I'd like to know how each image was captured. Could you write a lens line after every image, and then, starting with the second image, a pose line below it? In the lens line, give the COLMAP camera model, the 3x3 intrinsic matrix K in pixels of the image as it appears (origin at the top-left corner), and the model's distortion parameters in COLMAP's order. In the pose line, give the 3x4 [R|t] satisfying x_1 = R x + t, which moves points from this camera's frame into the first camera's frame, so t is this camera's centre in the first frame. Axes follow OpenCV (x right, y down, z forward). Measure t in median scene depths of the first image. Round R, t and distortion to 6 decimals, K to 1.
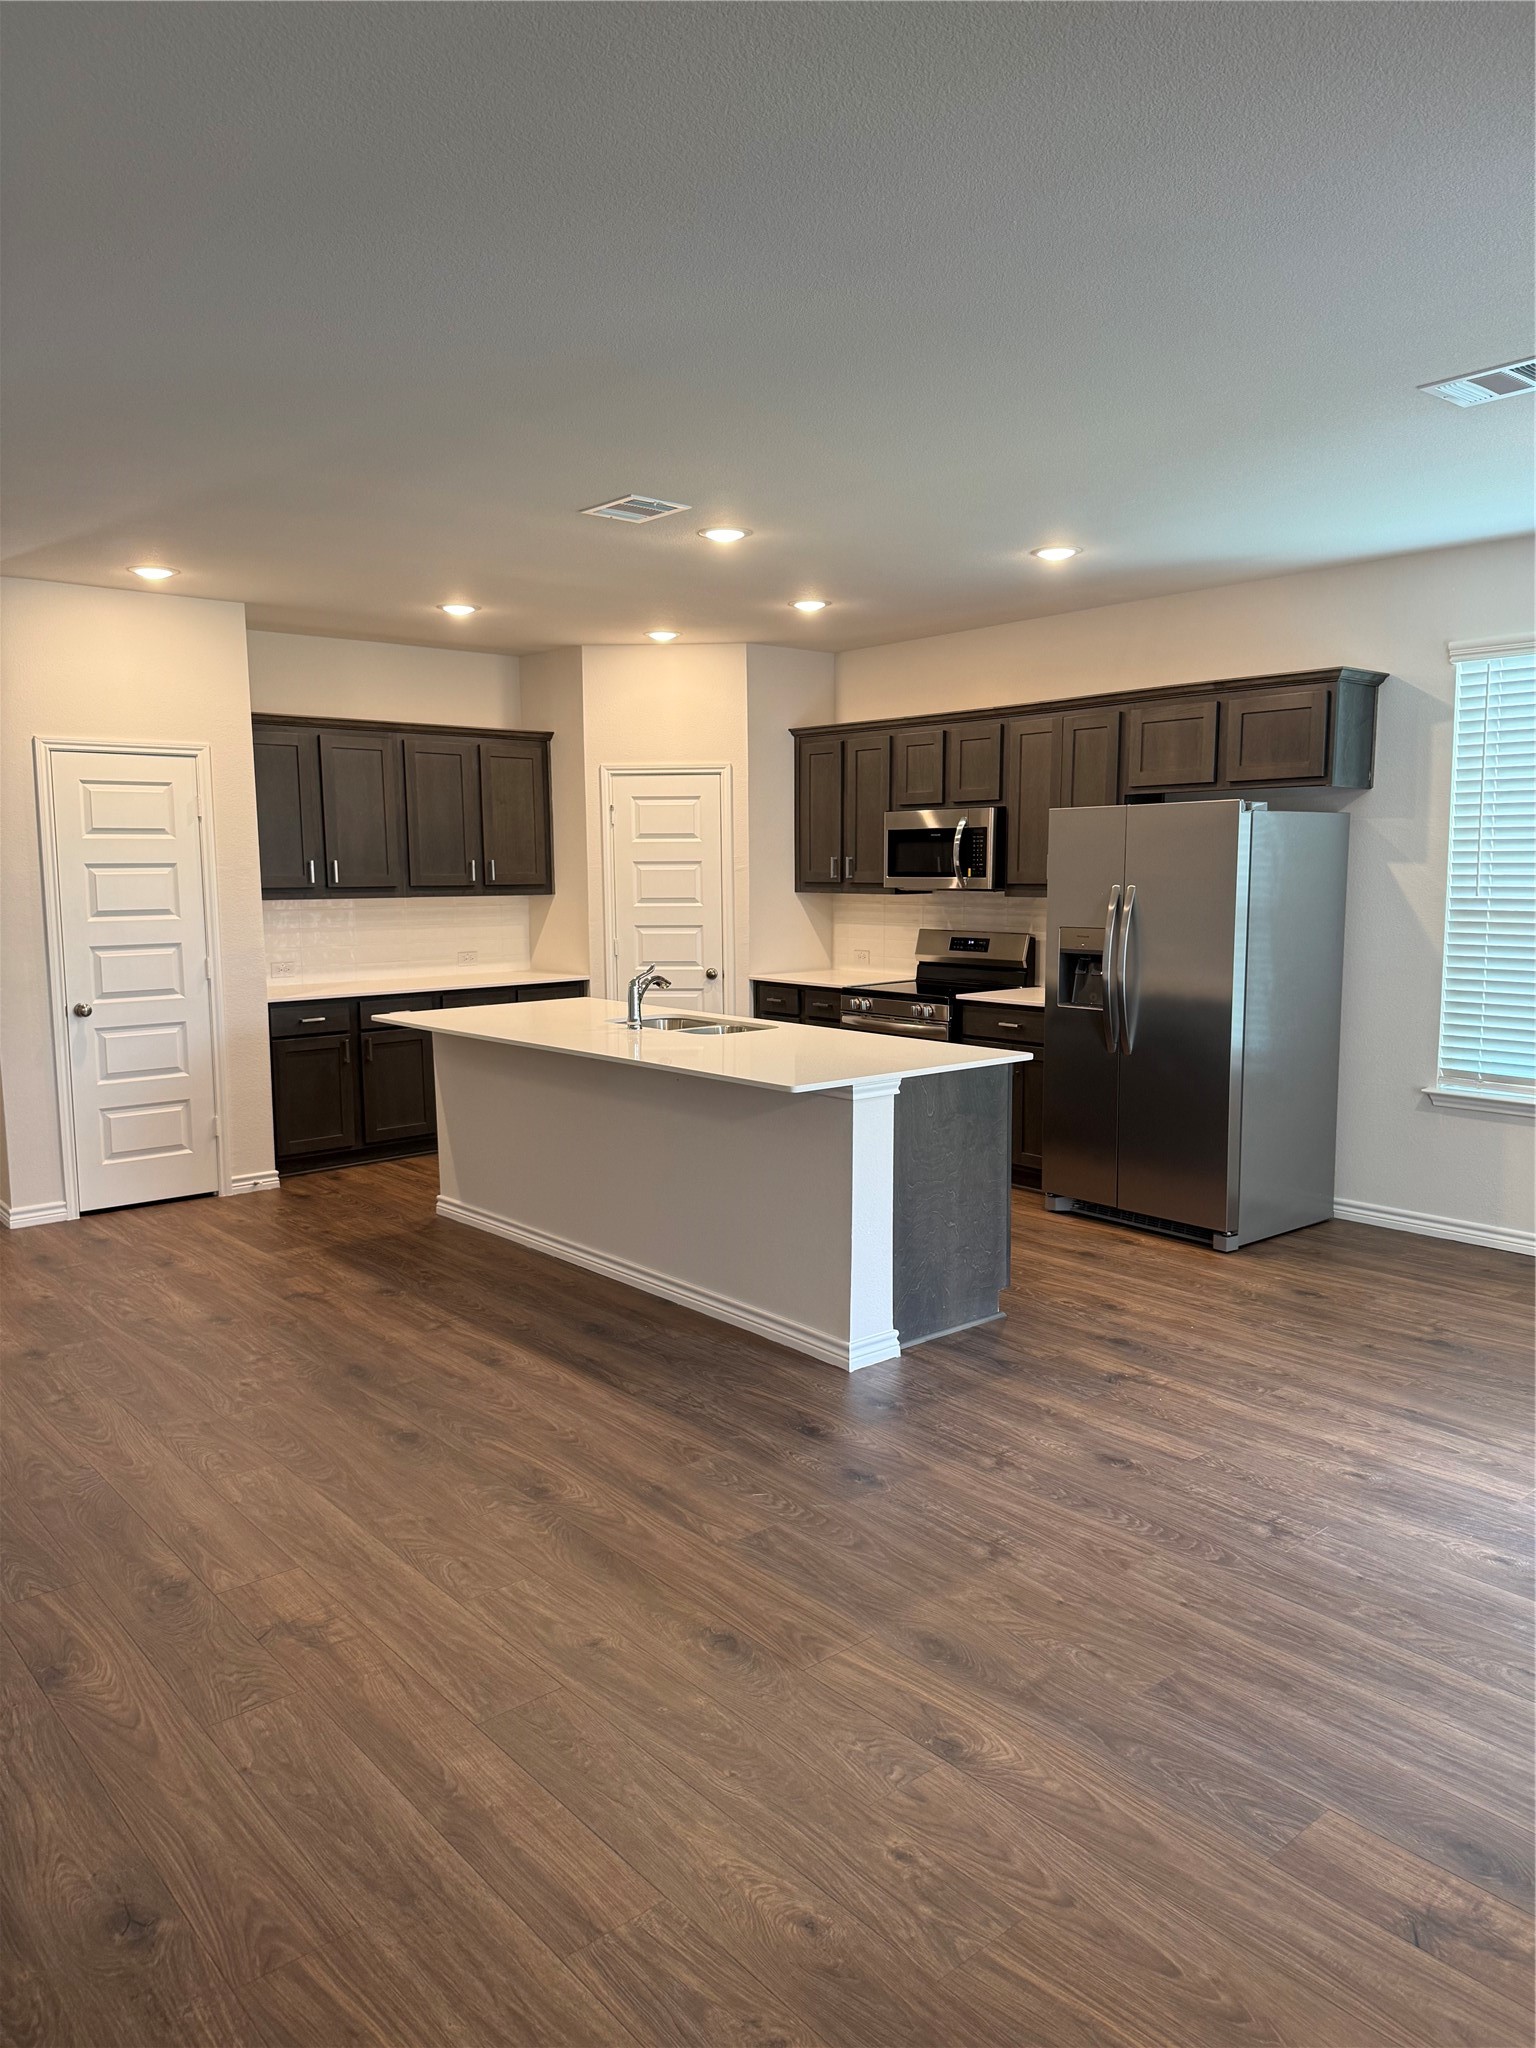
lens RADIAL K [[1421.7, 0, 797.6], [0, 1421.7, 1070.3], [0, 0, 1]] dist [0.002252, -0.011897]
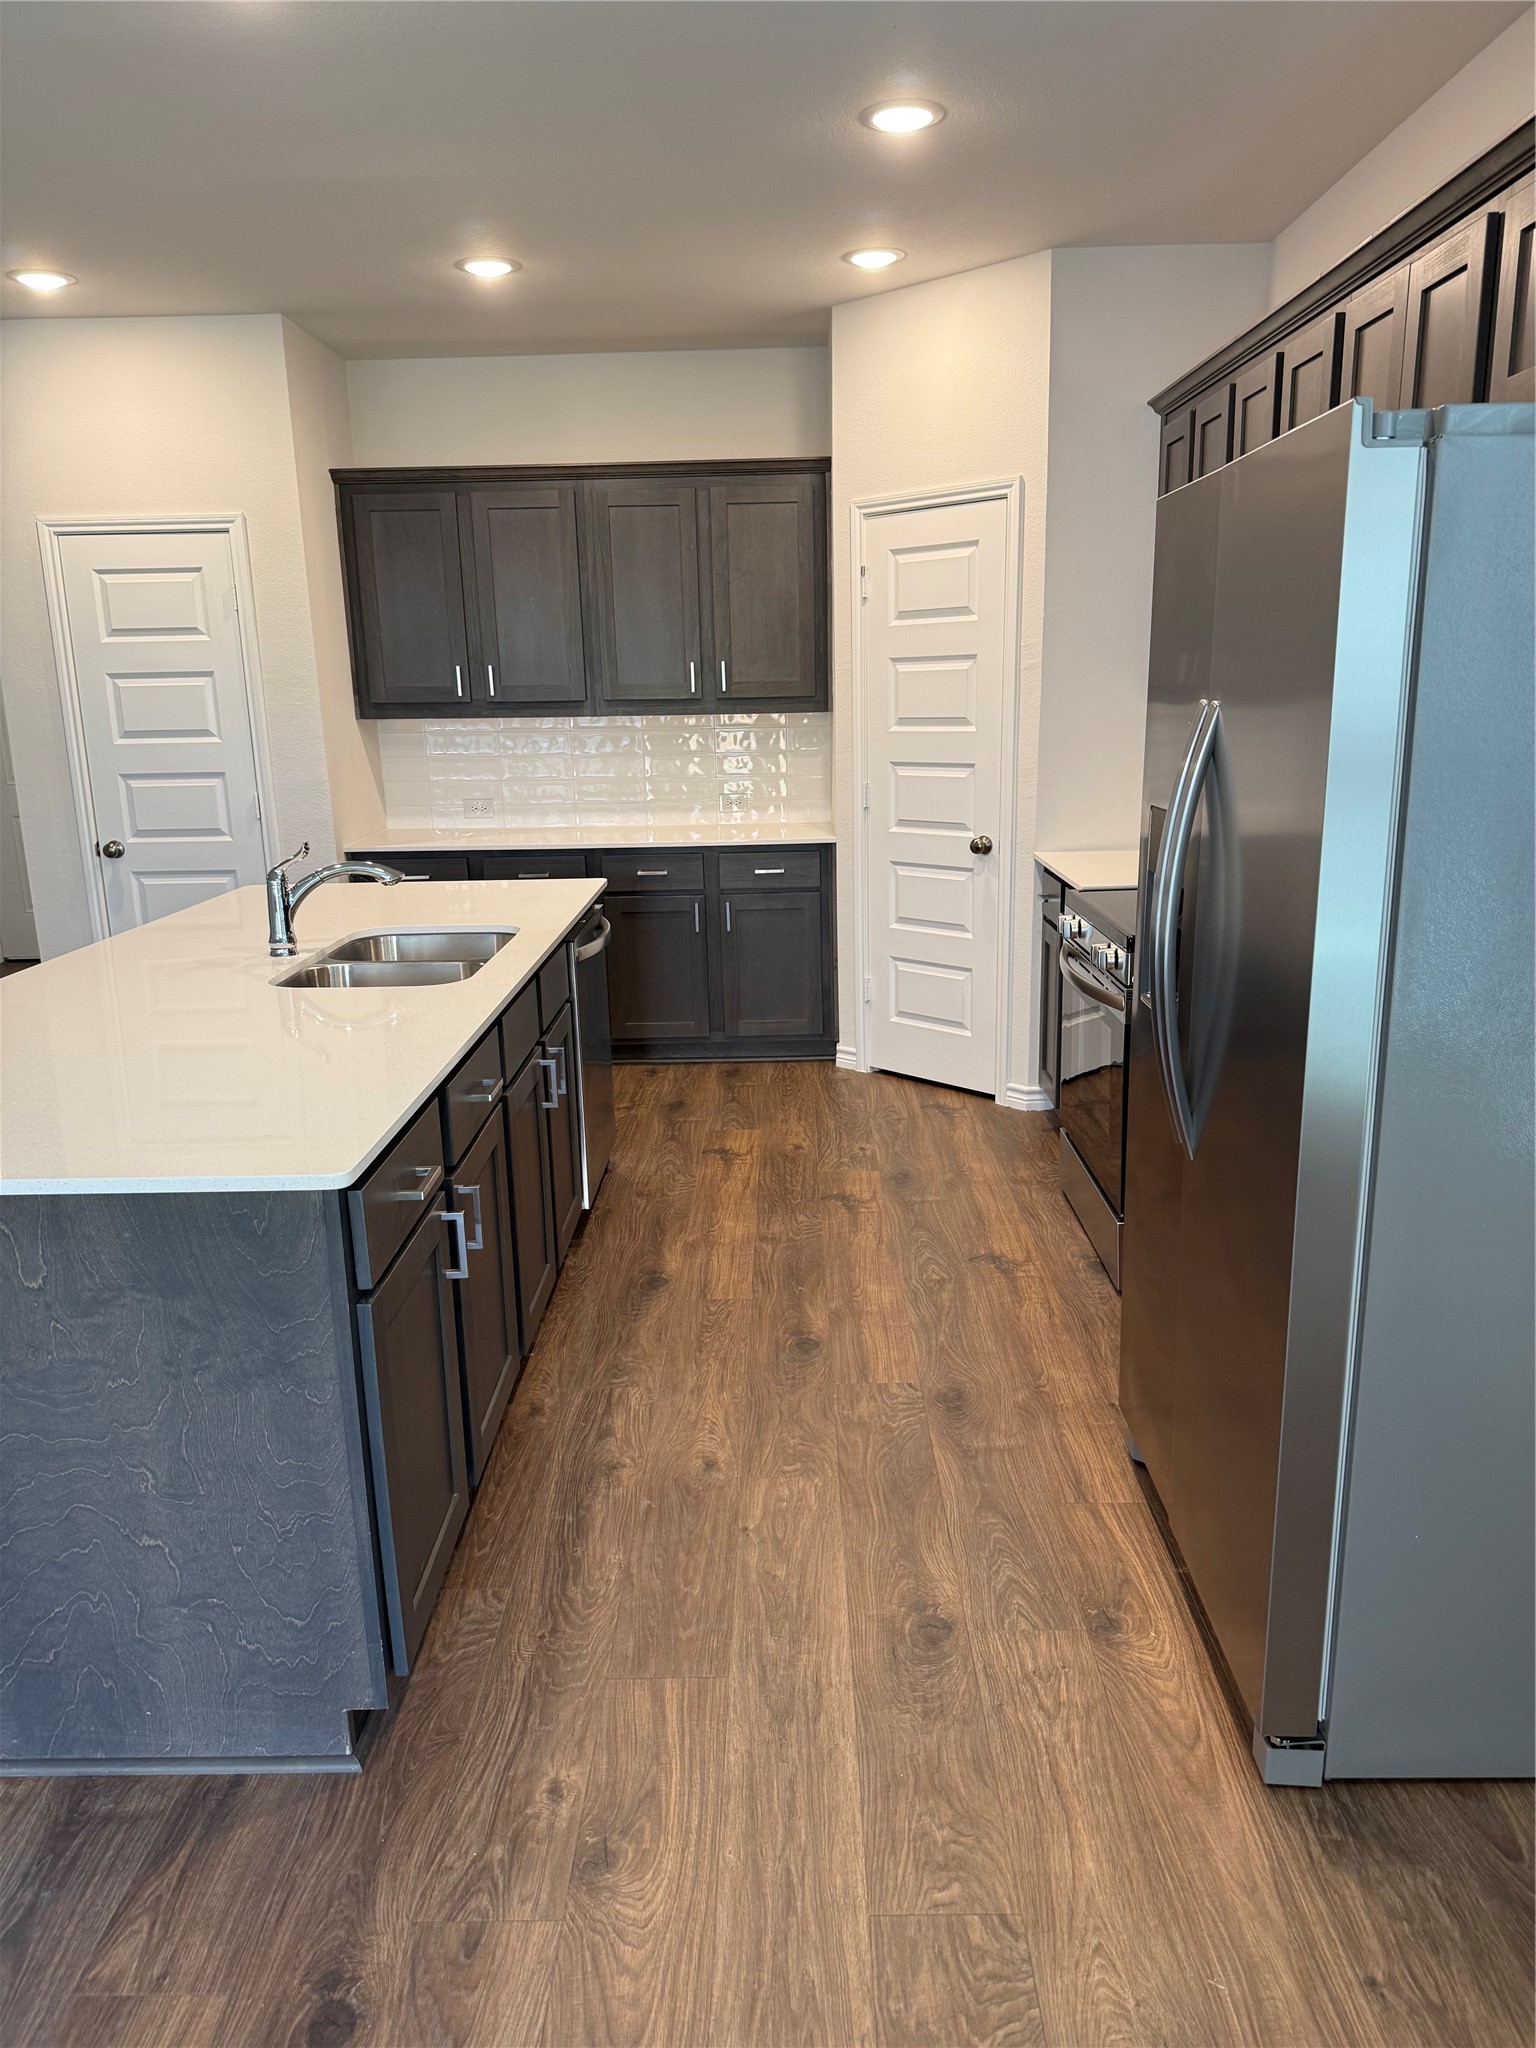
lens RADIAL K [[1421.7, 0, 808.5], [0, 1421.7, 1065.0], [0, 0, 1]] dist [0.002252, -0.011897]
pose [[0.751647, 0.165039, -0.638584, 0.344071], [-0.082146, 0.984074, 0.157640, -0.076764], [0.654431, -0.066033, 0.753233, 0.569237]]
